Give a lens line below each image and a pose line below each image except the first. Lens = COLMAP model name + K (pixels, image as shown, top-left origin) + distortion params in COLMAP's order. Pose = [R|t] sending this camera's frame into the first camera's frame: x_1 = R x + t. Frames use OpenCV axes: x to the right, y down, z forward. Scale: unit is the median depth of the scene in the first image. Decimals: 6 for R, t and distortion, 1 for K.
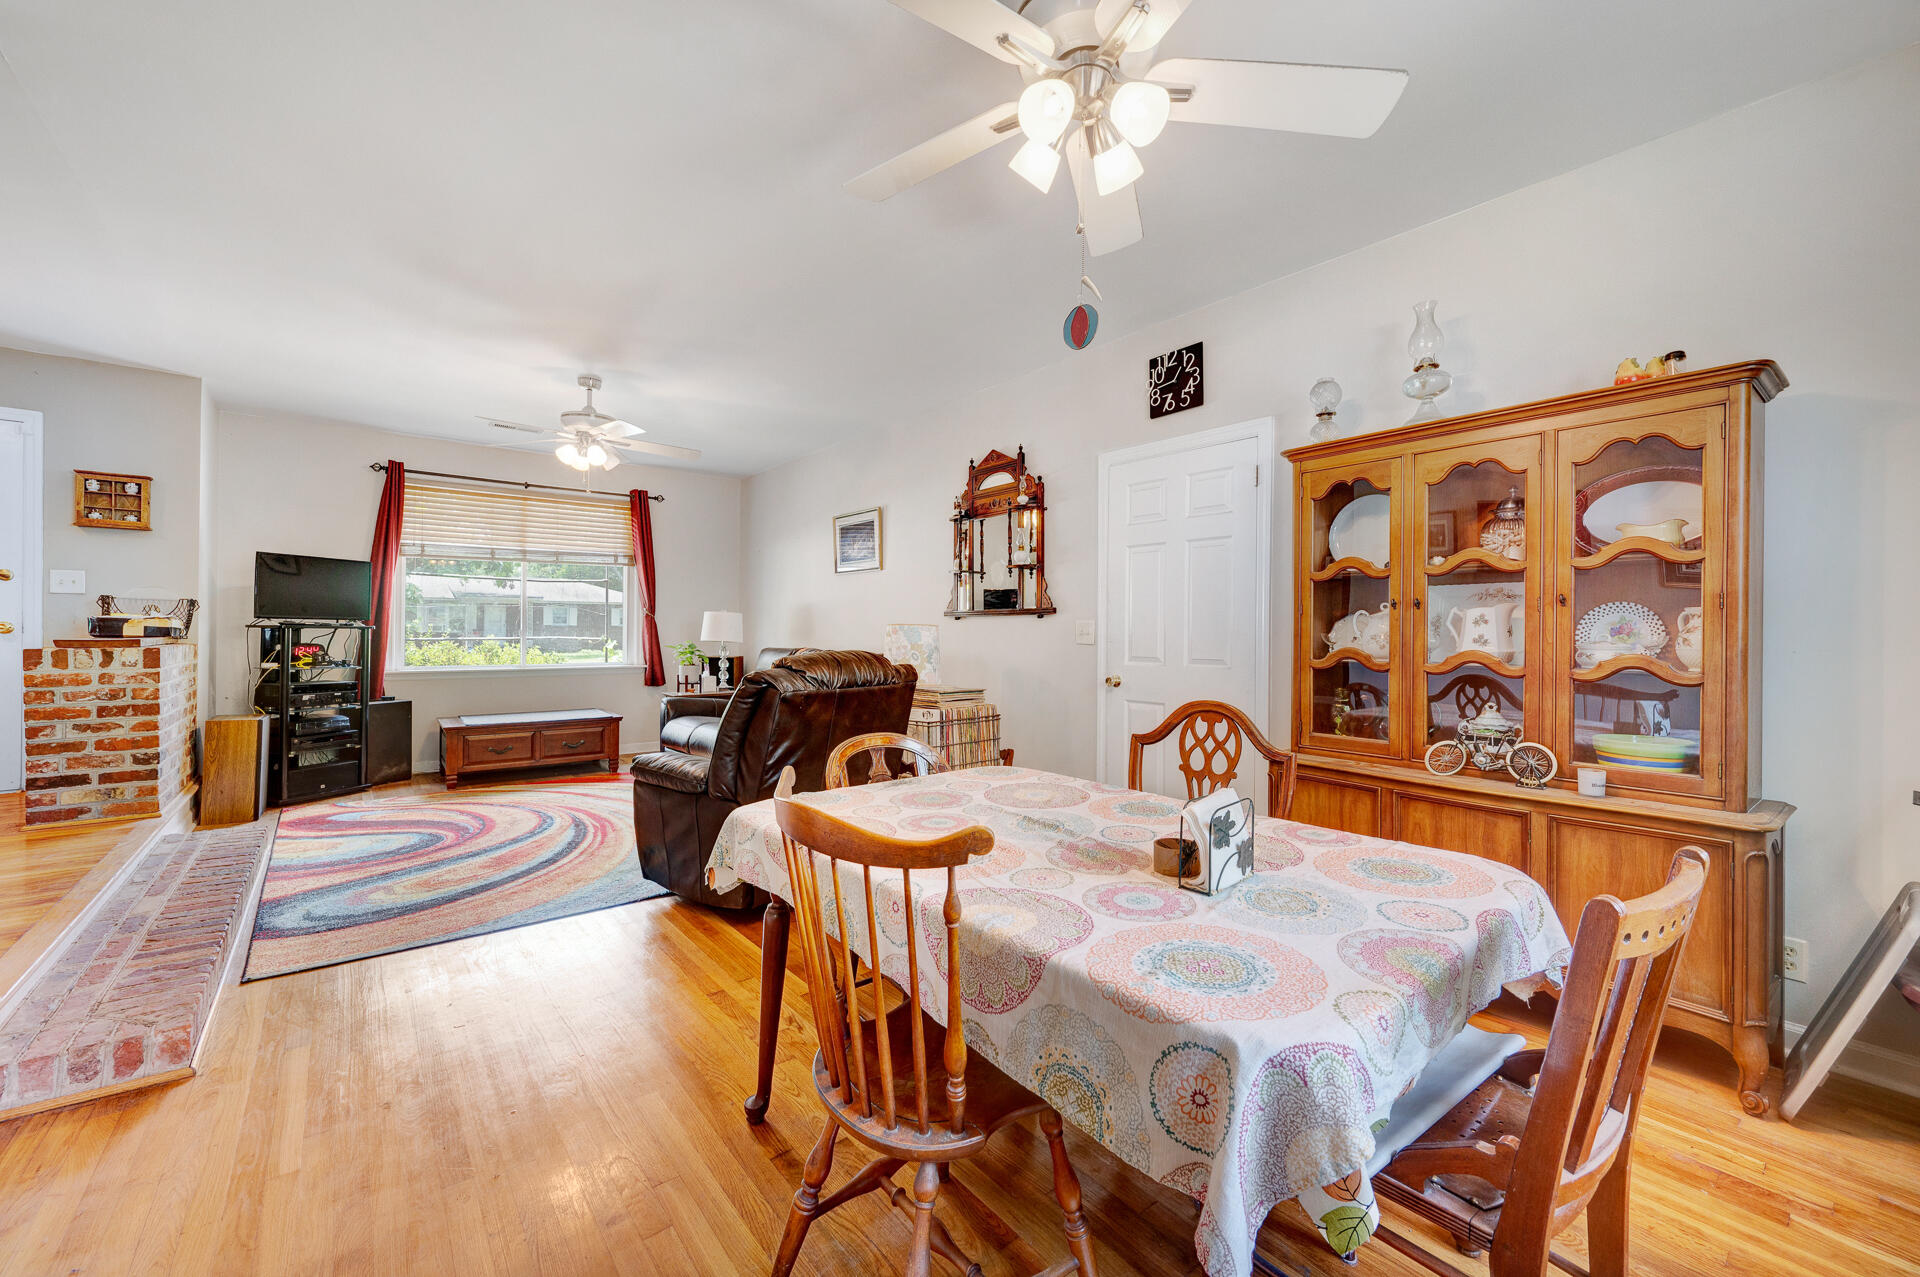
lens RADIAL K [[755.6, 0, 957.8], [0, 755.6, 630.1], [0, 0, 1]] dist [0.000445, -0.000228]
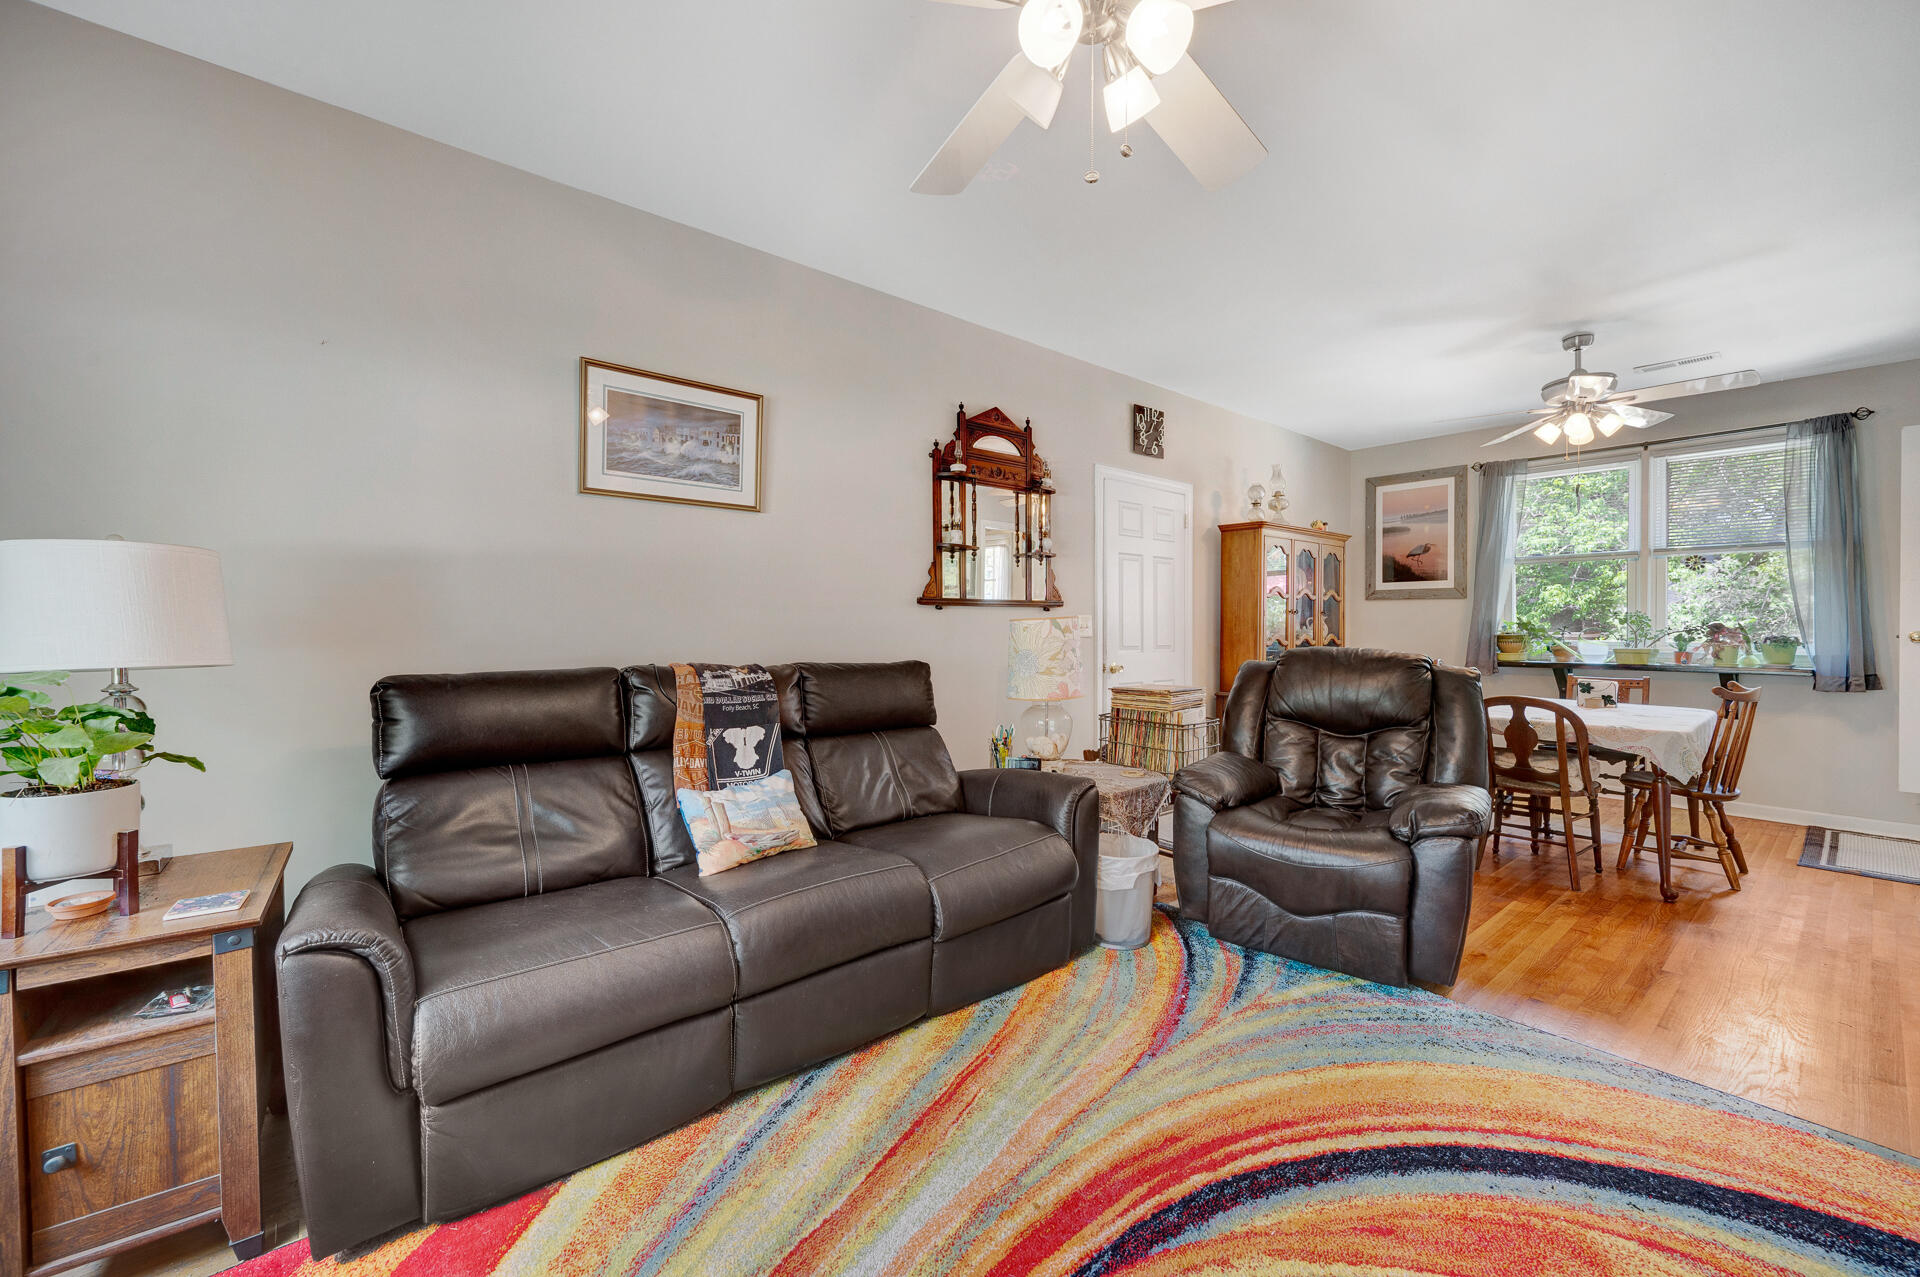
lens RADIAL K [[755.6, 0, 957.8], [0, 755.6, 630.1], [0, 0, 1]] dist [0.000445, -0.000228]
pose [[-0.005237, -0.010053, 0.999936, -0.901490], [-0.006570, 0.999928, 0.010019, -0.000767], [-0.999965, -0.006517, -0.005303, 1.194611]]
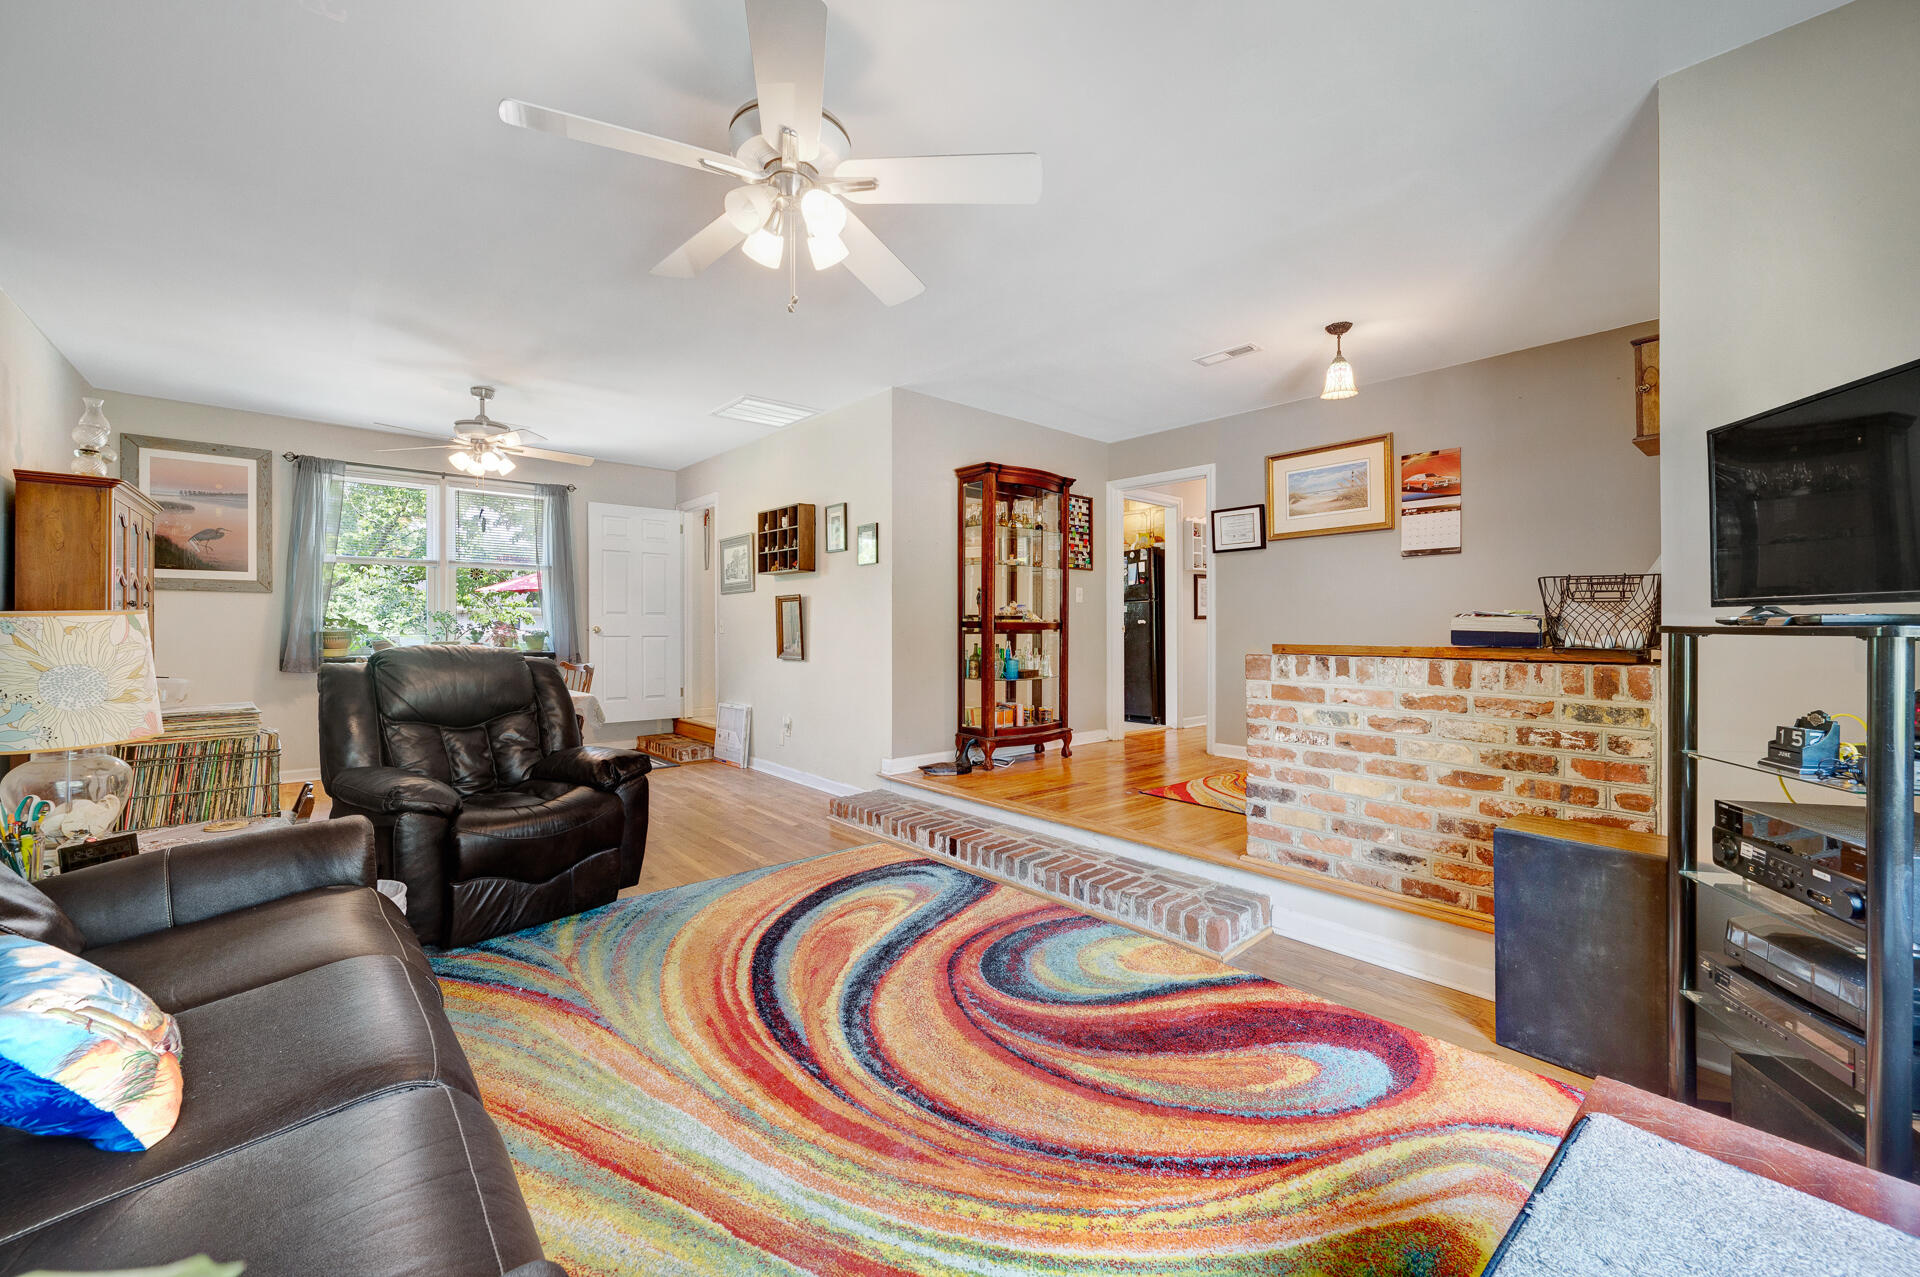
lens RADIAL K [[755.6, 0, 957.8], [0, 755.6, 630.1], [0, 0, 1]] dist [0.000445, -0.000228]
pose [[-0.999457, -0.009841, -0.031442, -0.646492], [-0.009904, 0.999949, 0.001852, -0.000877], [0.031422, 0.002162, -0.999504, 1.619559]]
